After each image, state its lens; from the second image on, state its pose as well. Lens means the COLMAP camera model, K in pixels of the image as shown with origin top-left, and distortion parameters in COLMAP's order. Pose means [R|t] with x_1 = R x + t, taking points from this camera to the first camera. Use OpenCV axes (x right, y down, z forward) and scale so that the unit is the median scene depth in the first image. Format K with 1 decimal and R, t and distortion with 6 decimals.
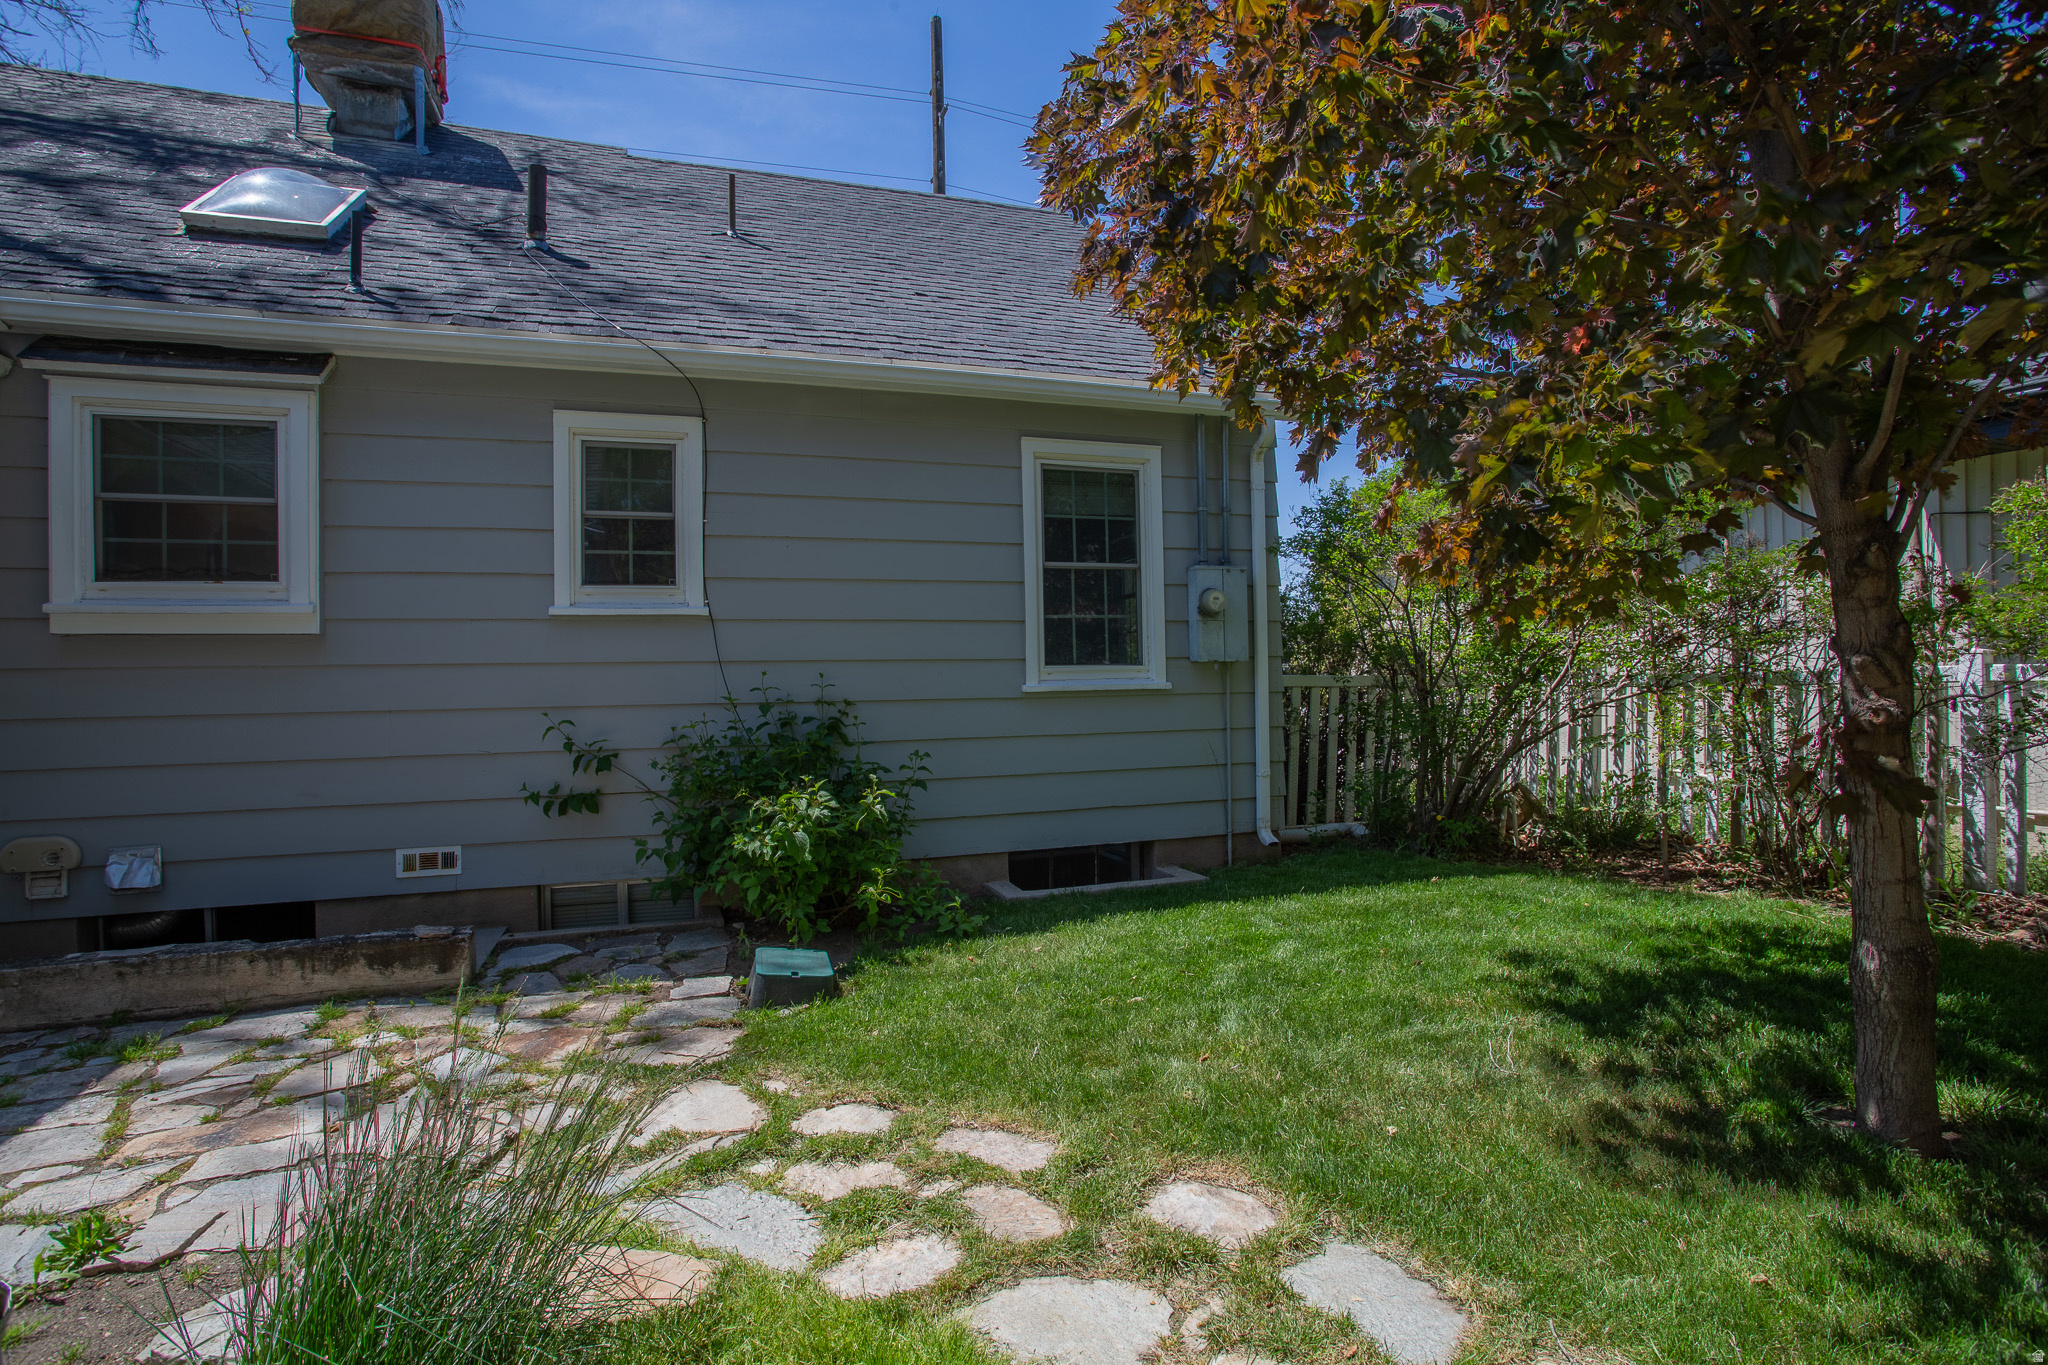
lens RADIAL K [[1002.8, 0, 1018.3], [0, 1002.8, 671.0], [0, 0, 1]] dist [-0.075442, 0.034743]
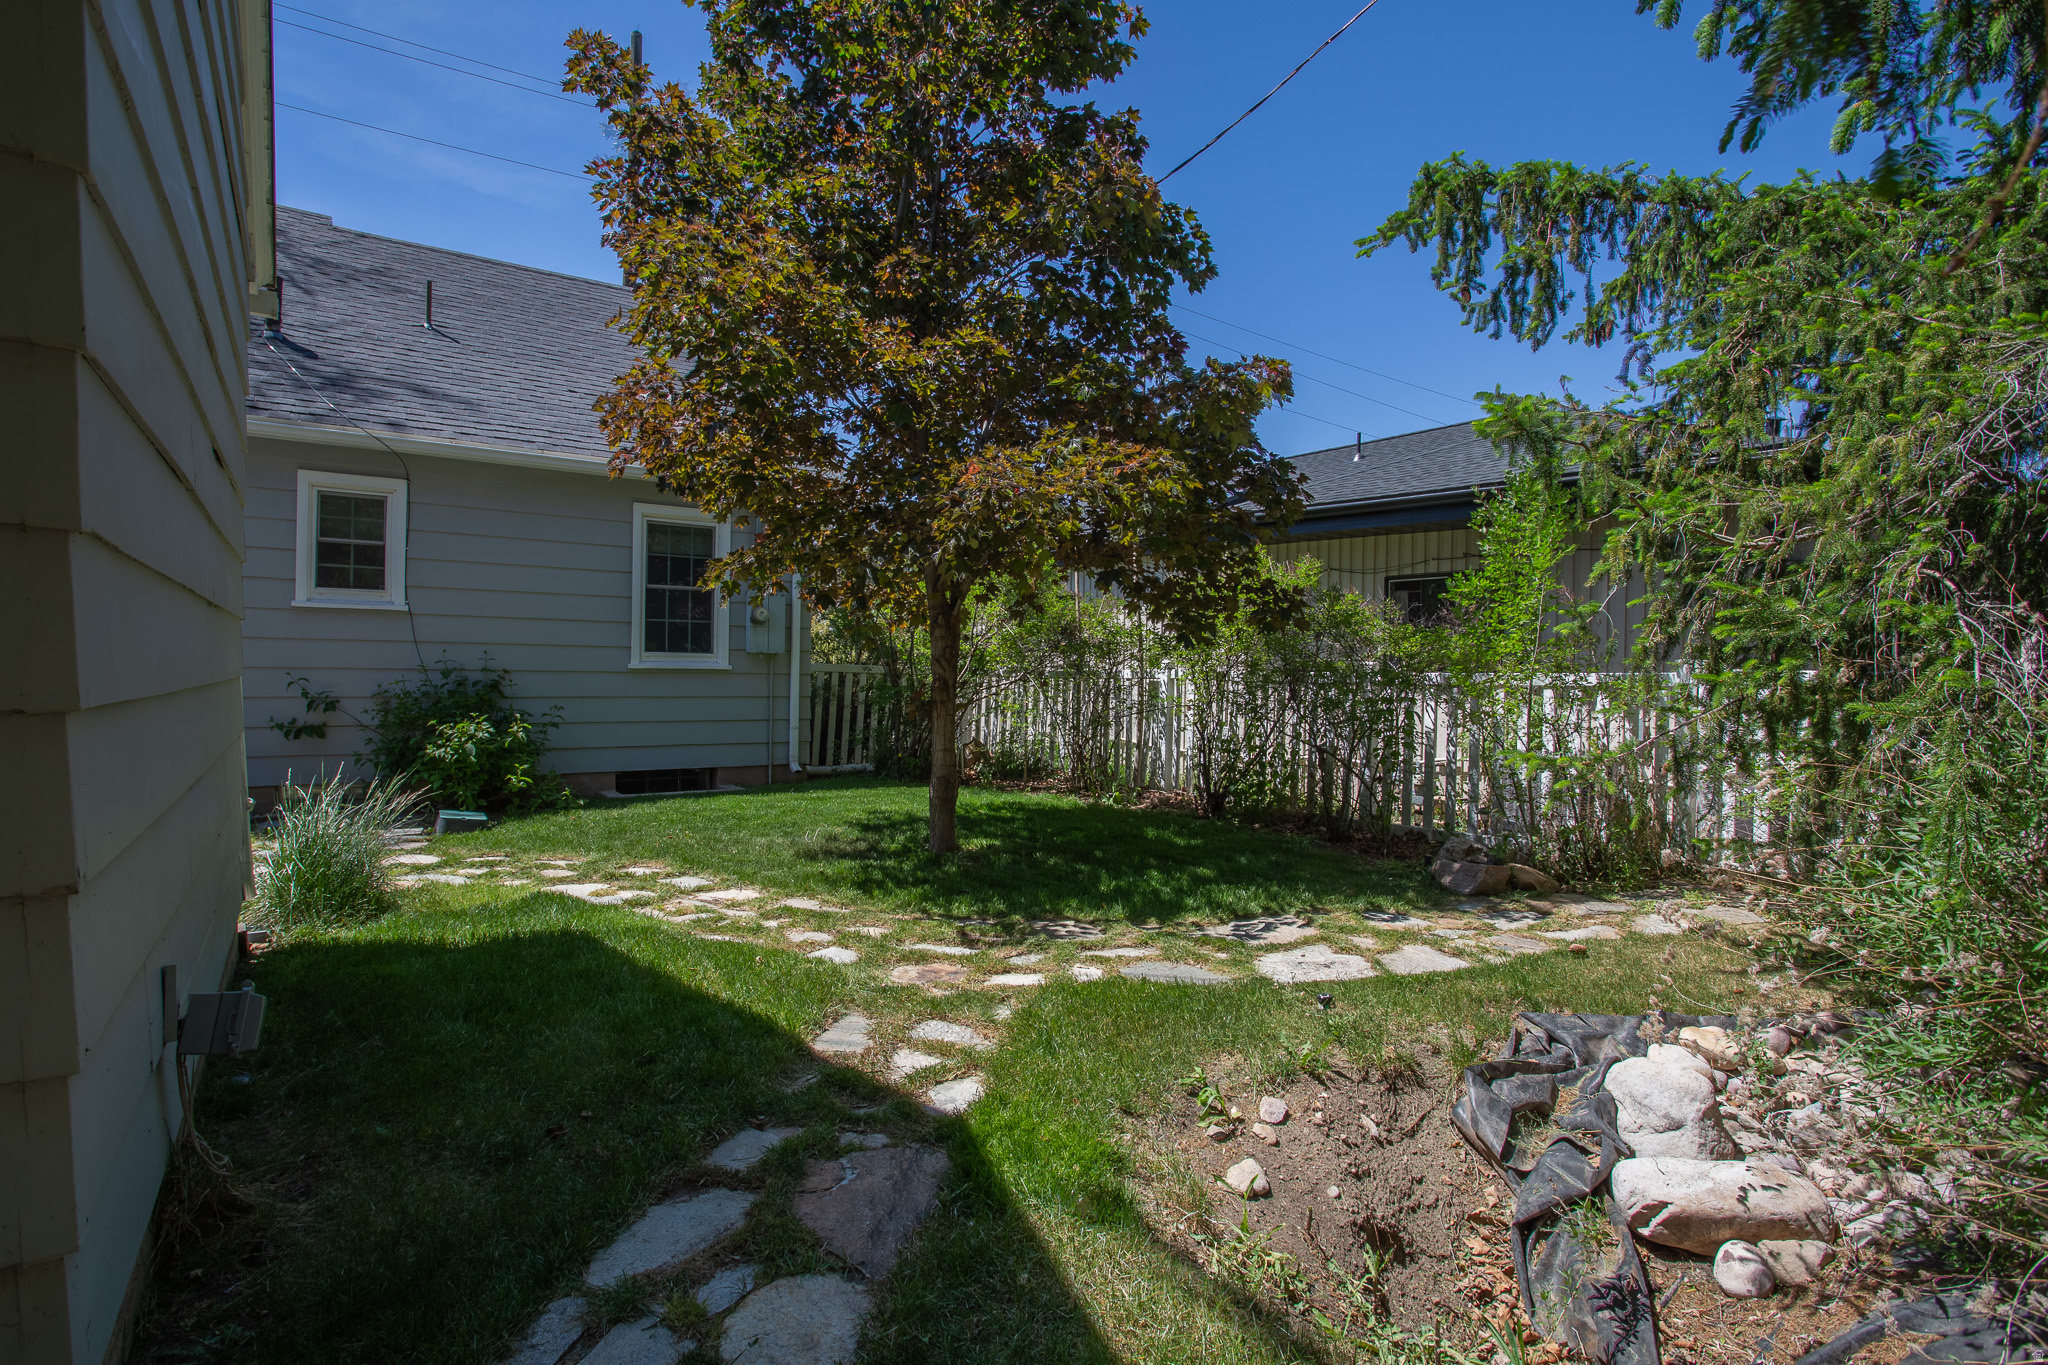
lens RADIAL K [[1002.8, 0, 1018.3], [0, 1002.8, 671.0], [0, 0, 1]] dist [-0.075442, 0.034743]
pose [[0.956228, 0.031962, 0.290871, 0.171051], [-0.035652, 0.999337, 0.007393, -0.009794], [-0.290442, -0.017440, 0.956734, -0.806647]]
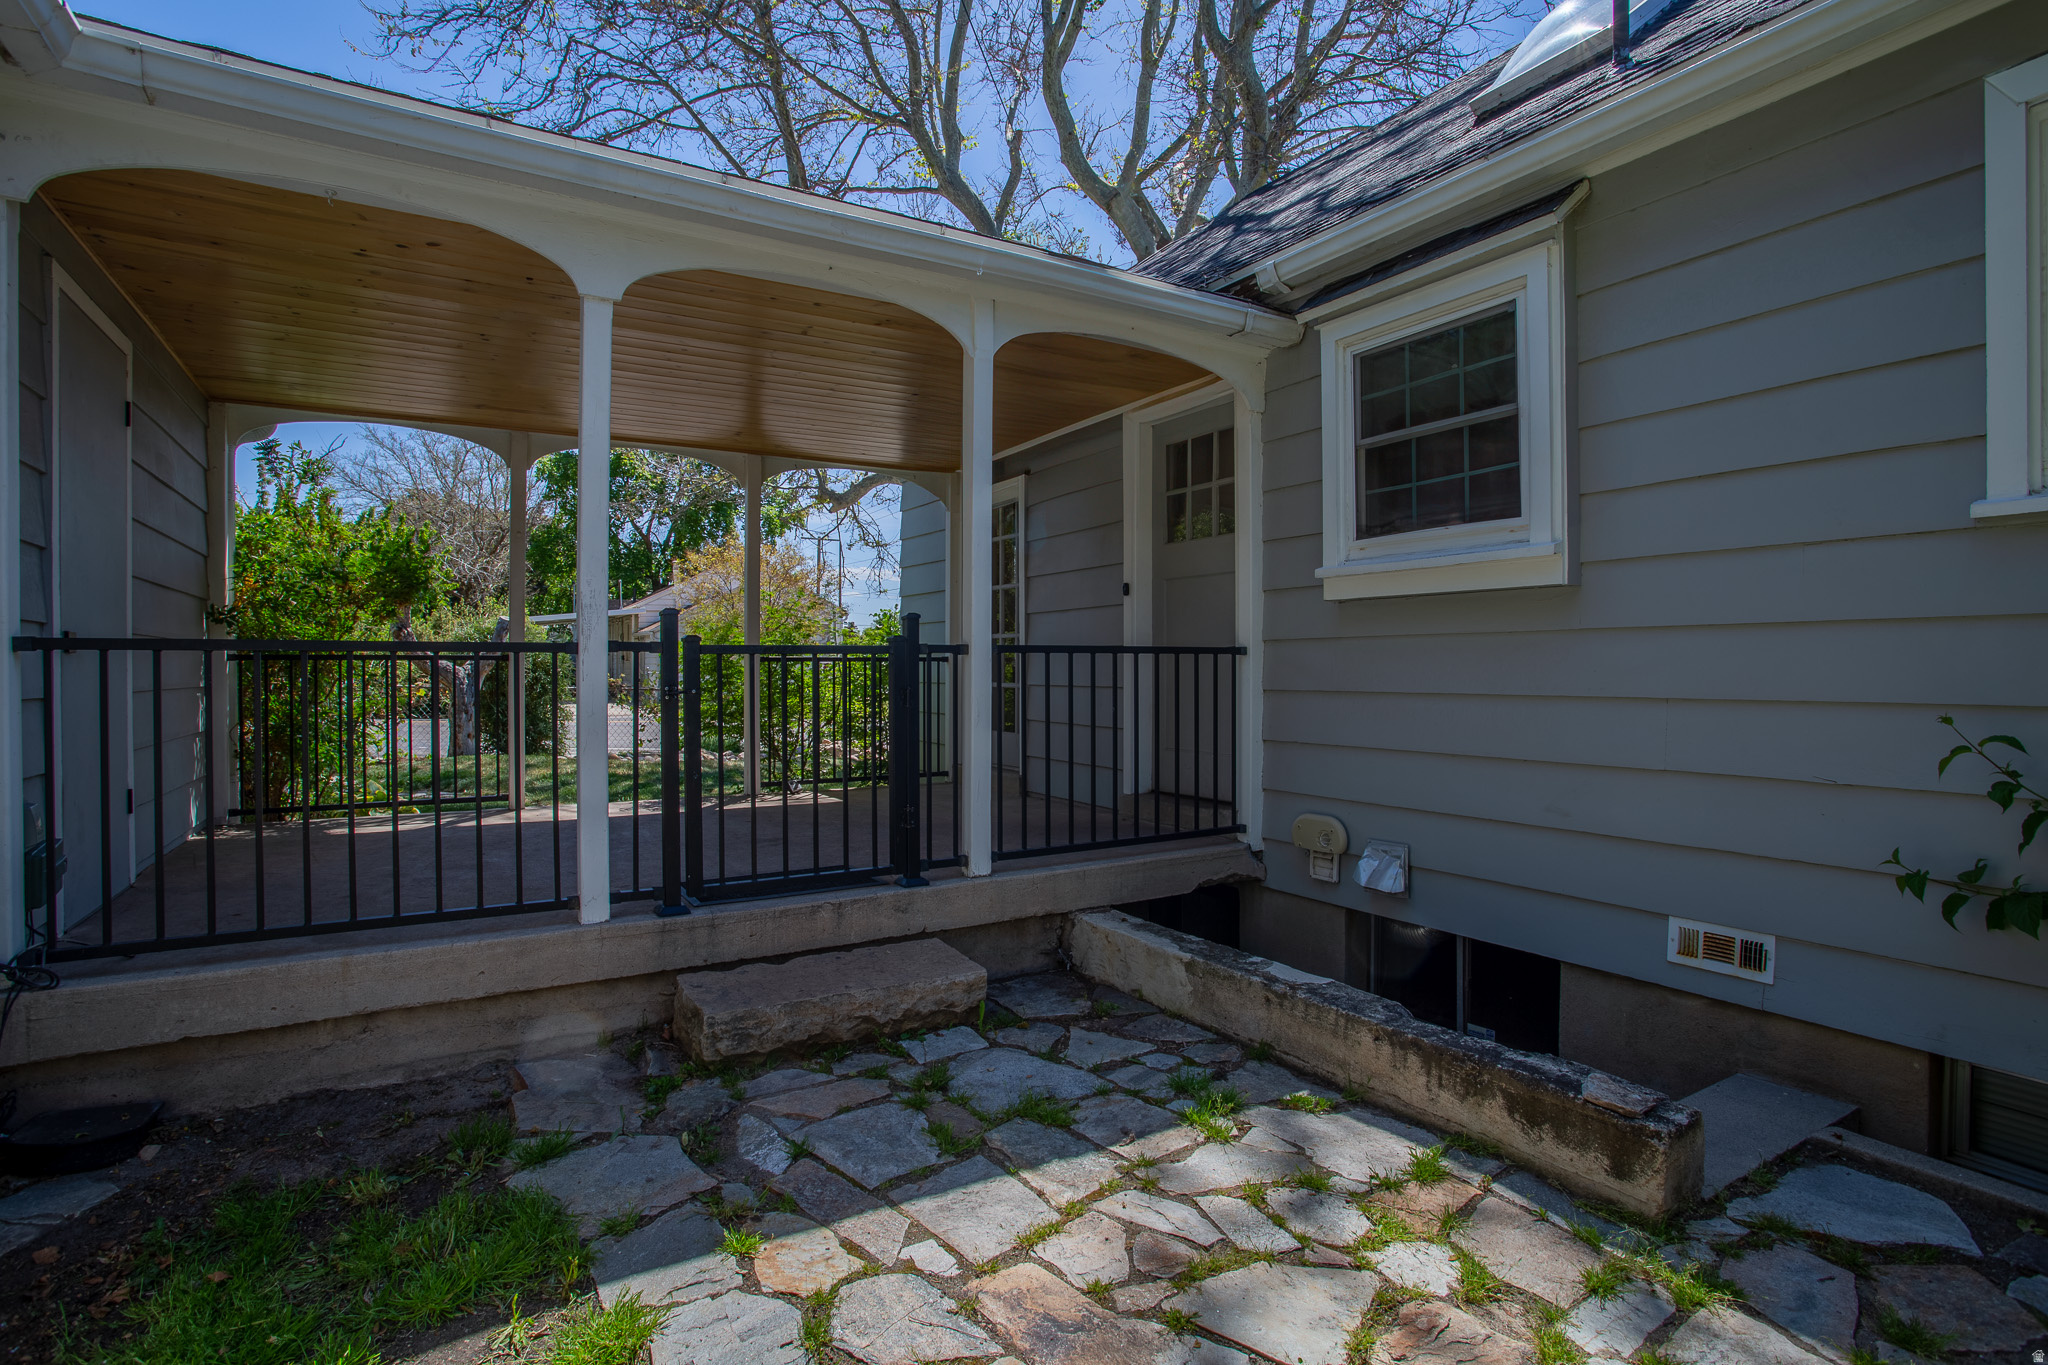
lens RADIAL K [[1002.8, 0, 1018.3], [0, 1002.8, 671.0], [0, 0, 1]] dist [-0.075442, 0.034743]
pose [[0.206828, 0.015727, -0.978251, -0.110860], [0.000101, 0.999870, 0.016096, 0.012936], [0.978377, -0.003428, 0.206800, 0.473171]]
